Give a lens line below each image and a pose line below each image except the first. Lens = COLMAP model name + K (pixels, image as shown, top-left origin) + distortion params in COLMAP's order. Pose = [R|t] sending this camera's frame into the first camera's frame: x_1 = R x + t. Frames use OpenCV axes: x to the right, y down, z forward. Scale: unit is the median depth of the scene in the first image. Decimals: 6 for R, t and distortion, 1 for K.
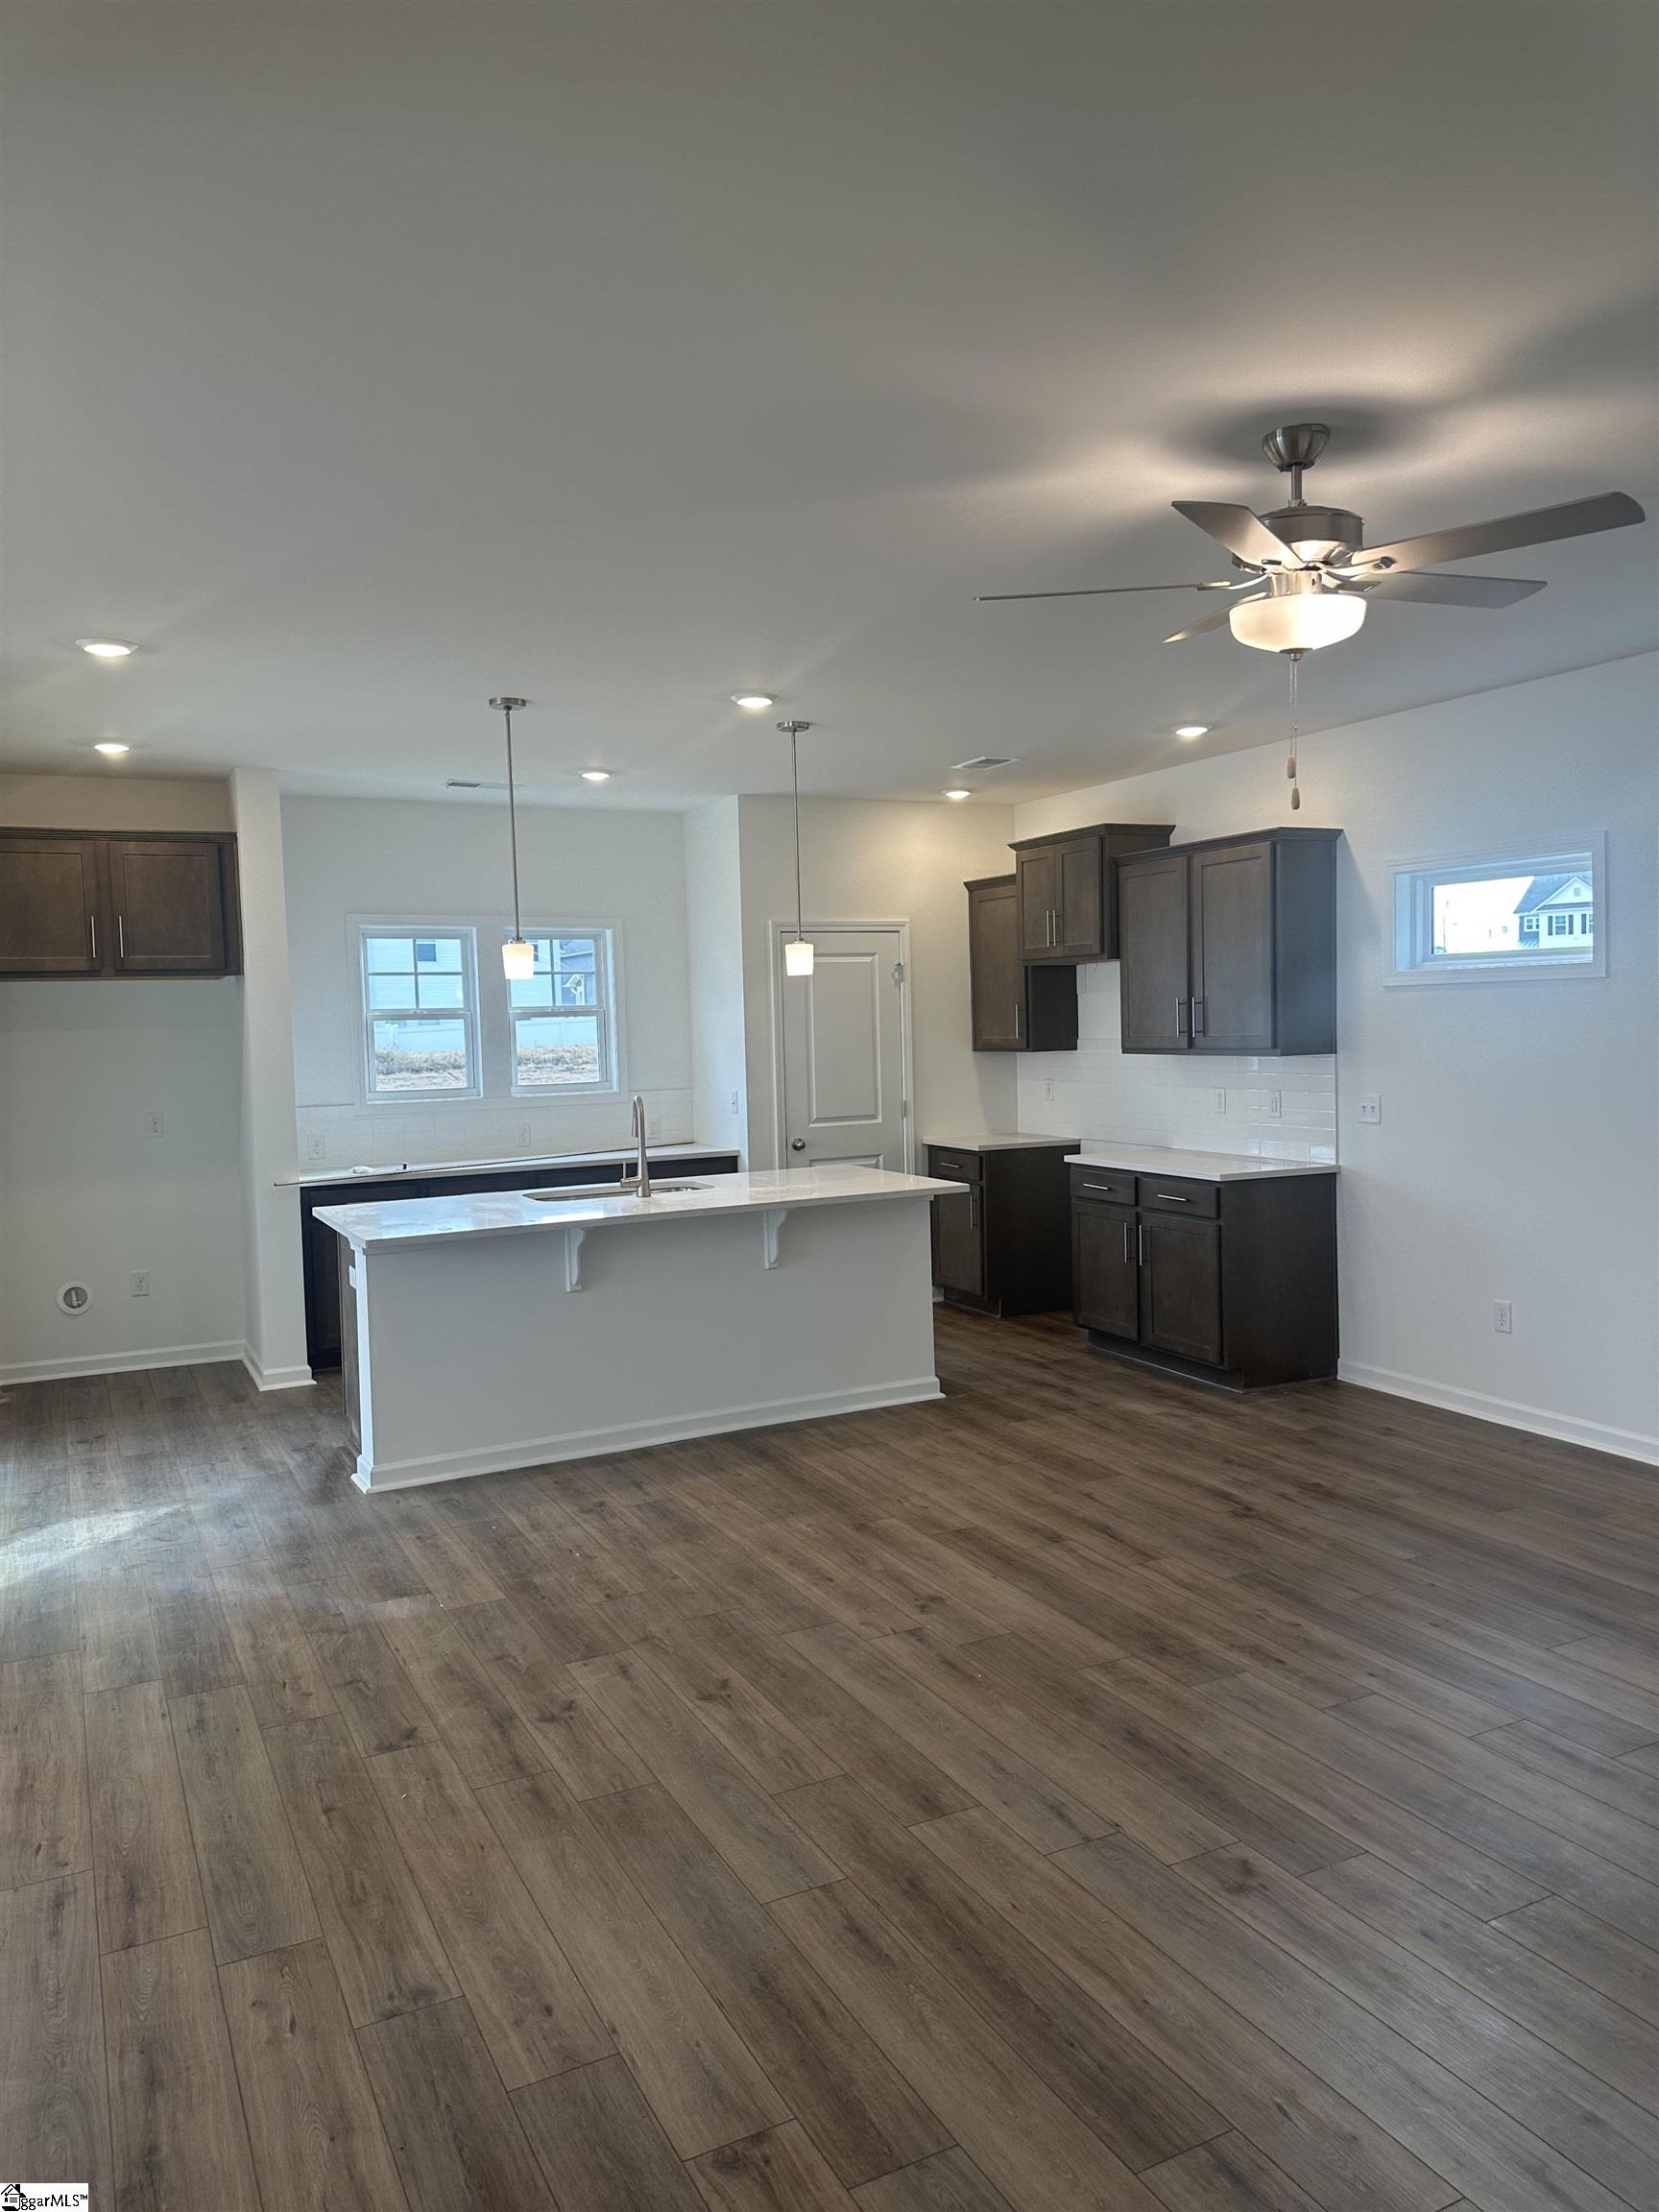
lens RADIAL K [[1572.8, 0, 829.5], [0, 1572.8, 1106.0], [0, 0, 1]] dist [-0.001439, -0.007641]
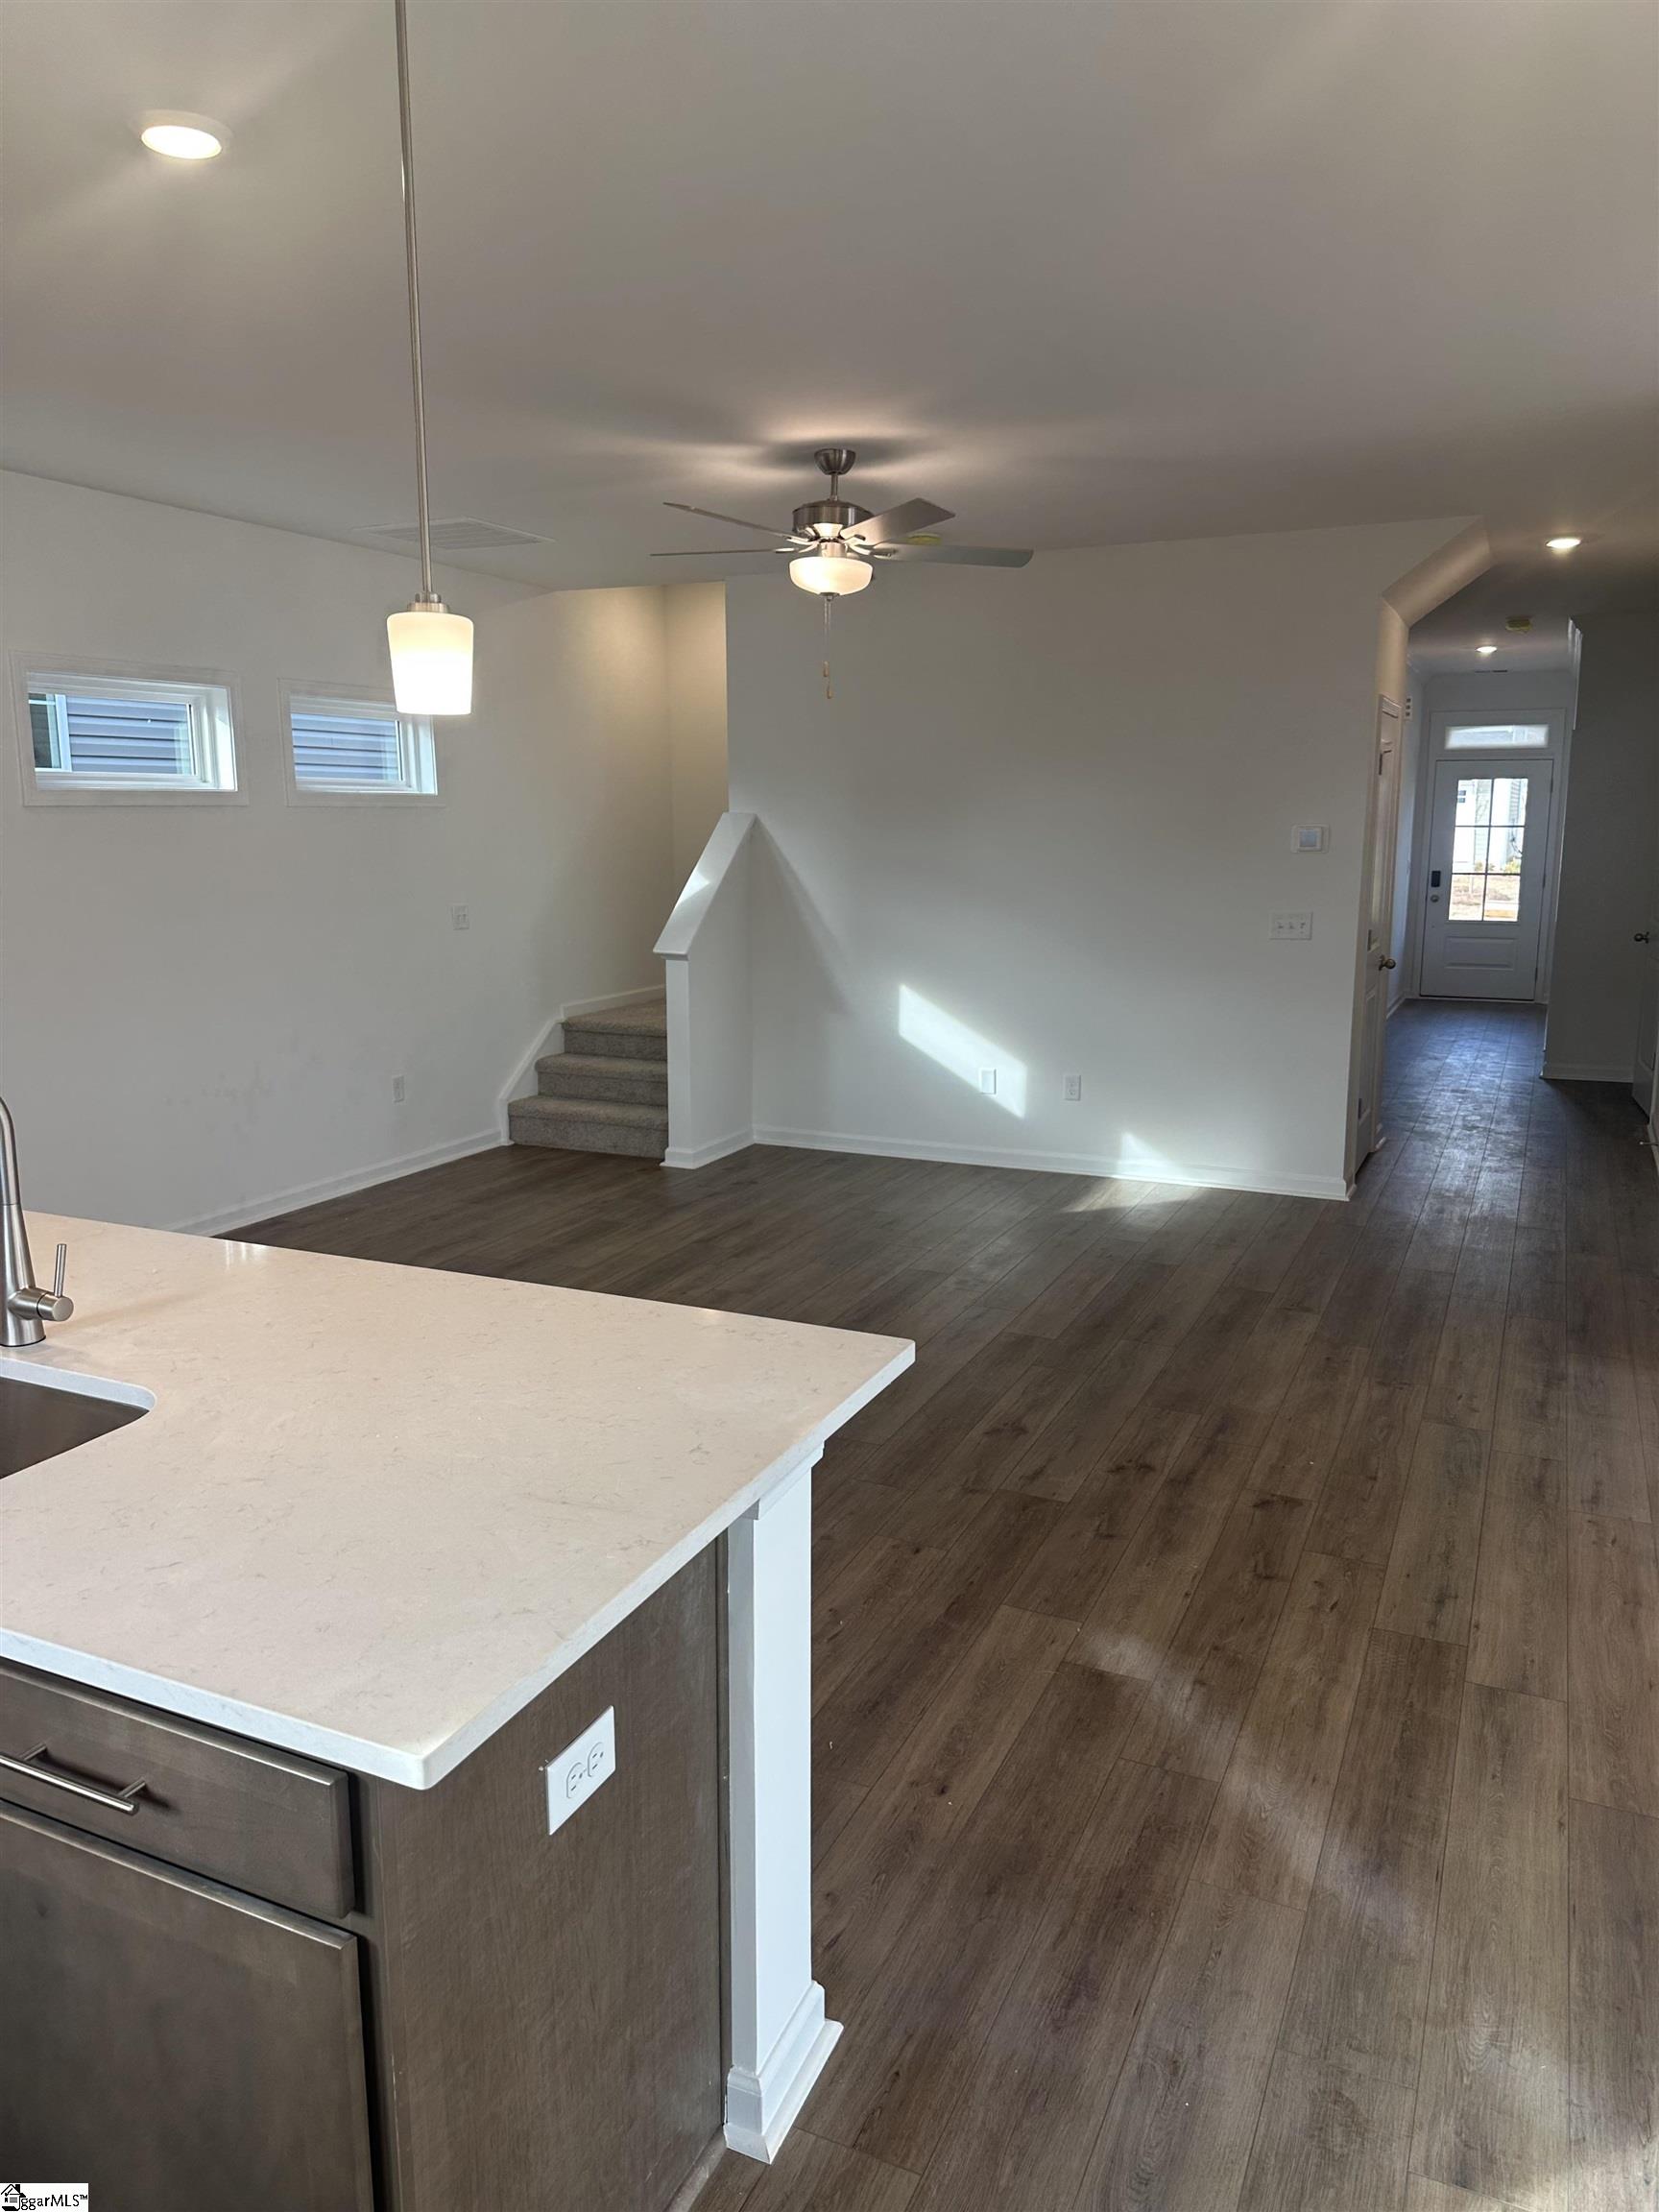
lens RADIAL K [[1572.8, 0, 829.5], [0, 1572.8, 1106.0], [0, 0, 1]] dist [-0.001439, -0.007641]
pose [[-0.625897, -0.128098, 0.769314, -0.786673], [0.063850, 0.974691, 0.214243, -0.094240], [-0.777287, 0.183214, -0.601878, 1.655074]]
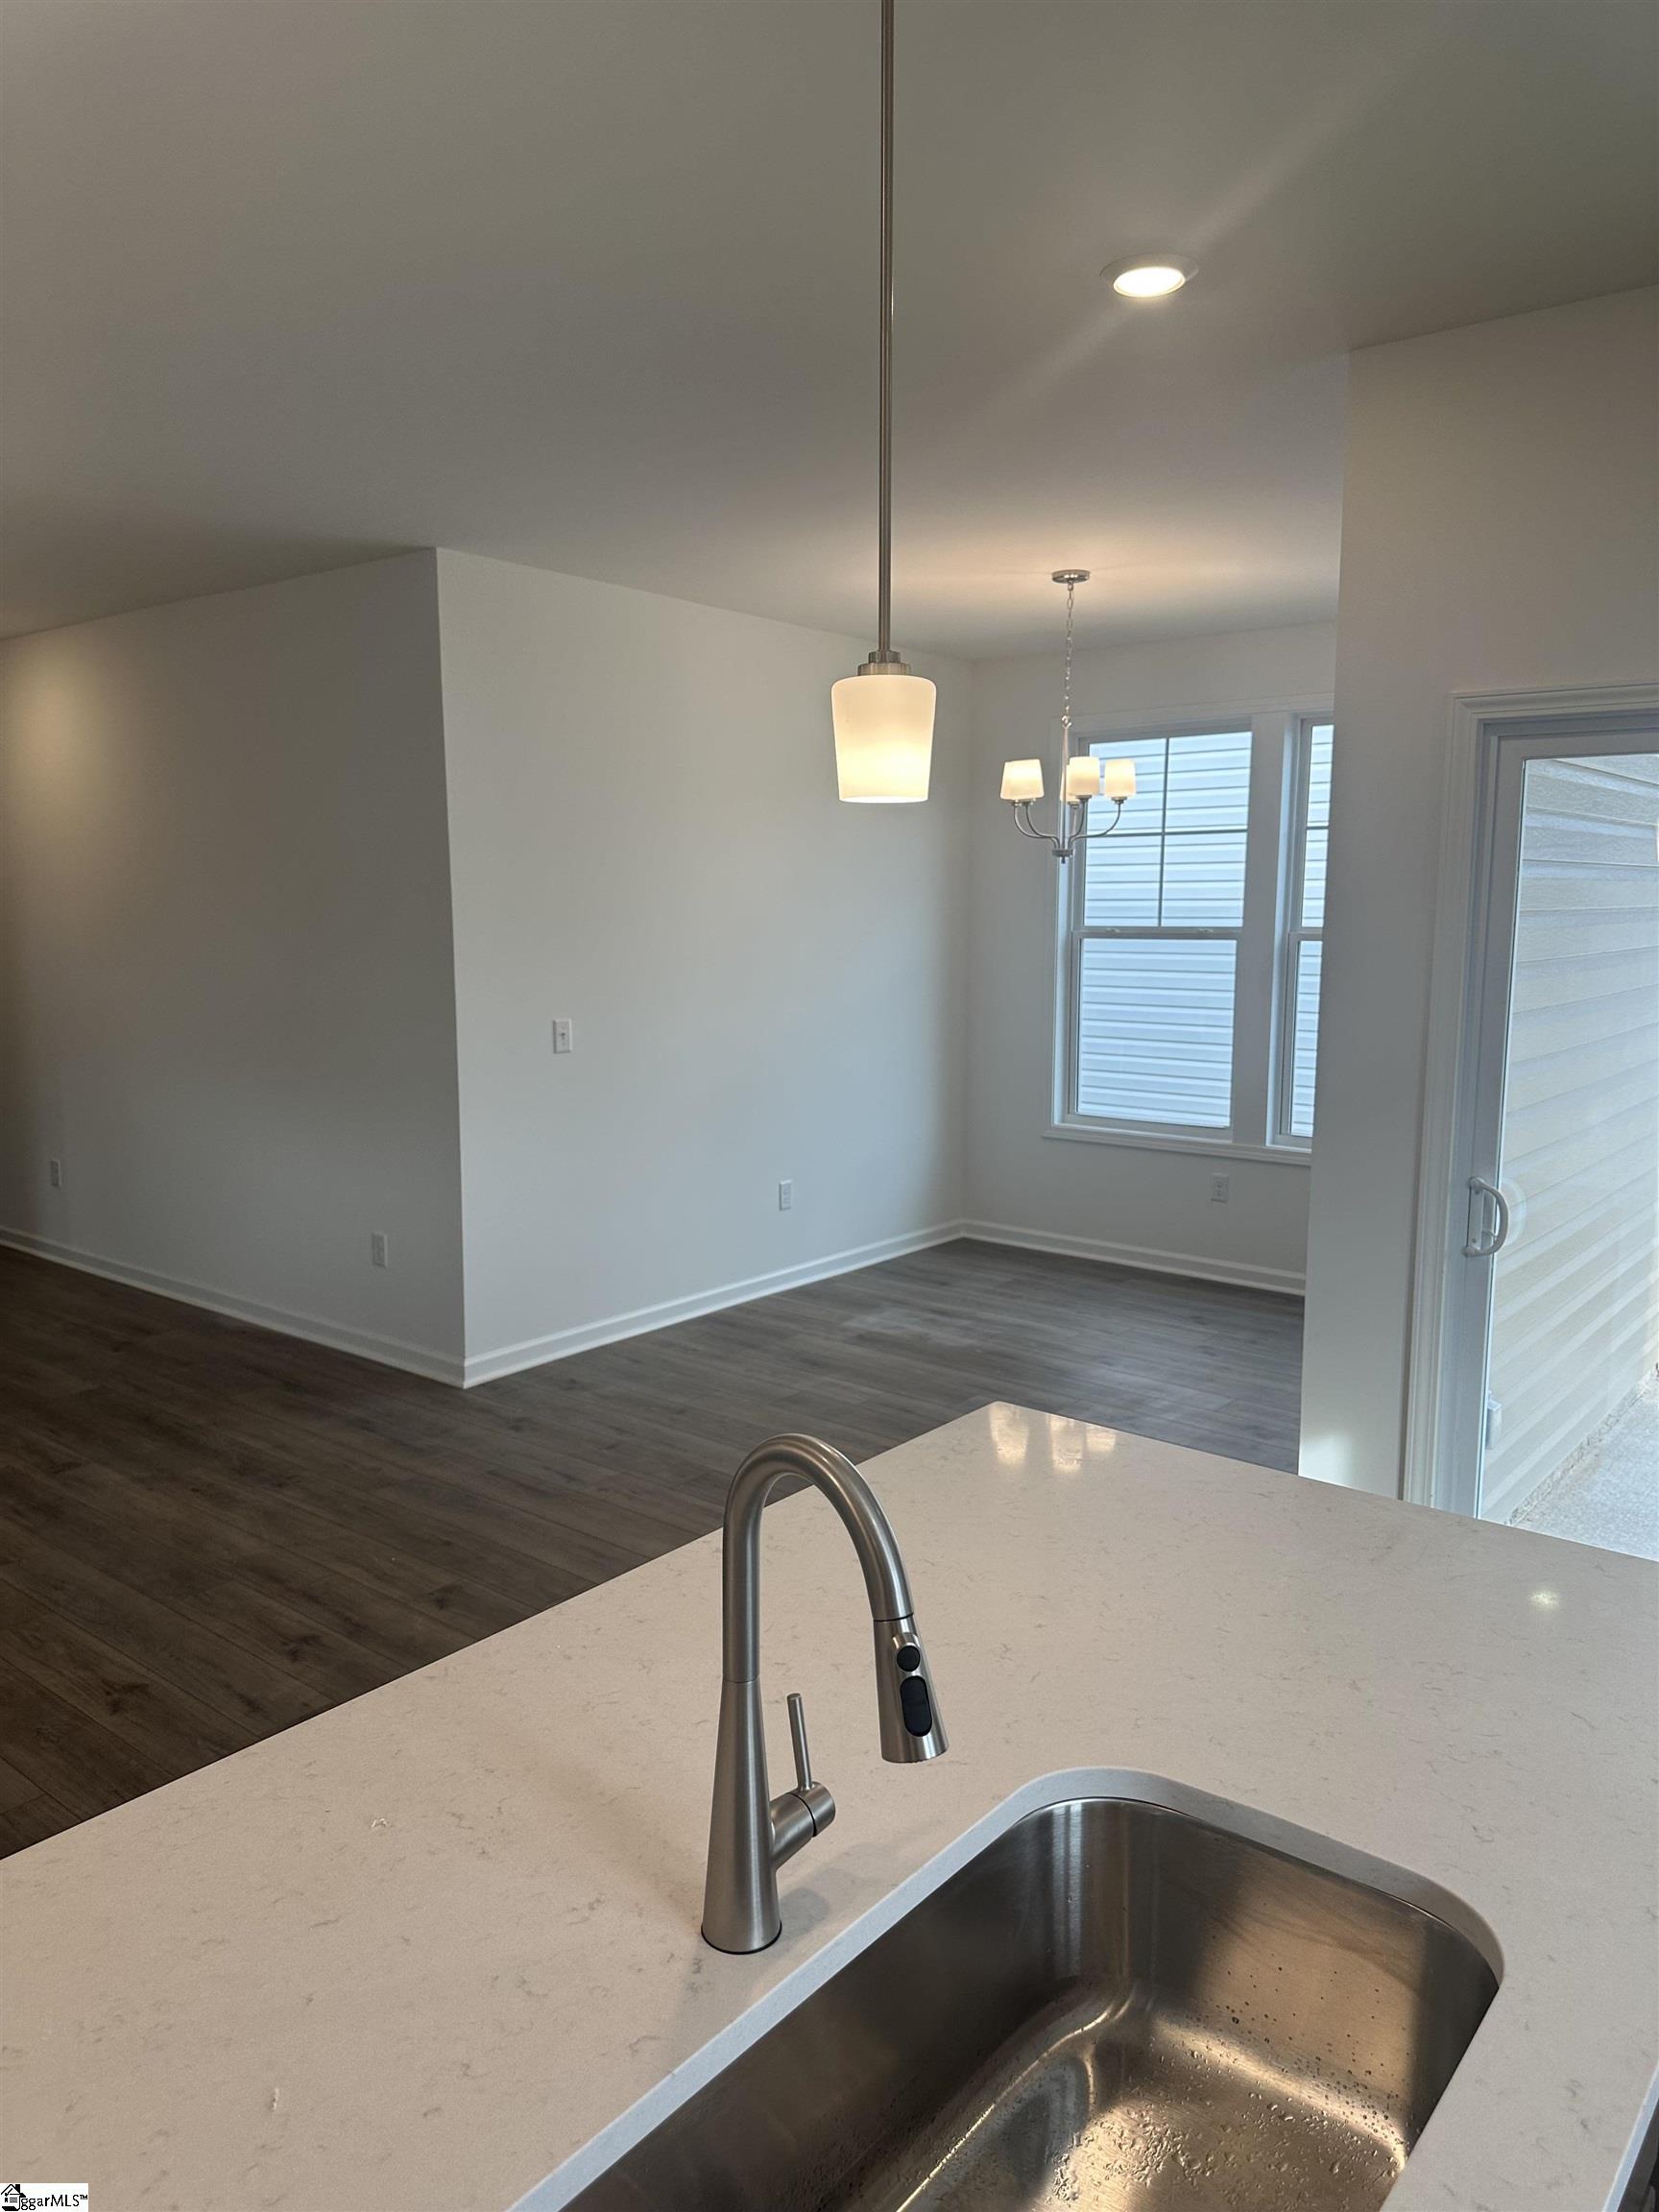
lens RADIAL K [[1572.8, 0, 829.5], [0, 1572.8, 1106.0], [0, 0, 1]] dist [-0.001439, -0.007641]
pose [[-0.909442, 0.083185, -0.407426, -0.095758], [-0.004335, 0.977837, 0.209322, -0.127005], [0.415809, 0.192133, -0.888925, 1.798055]]
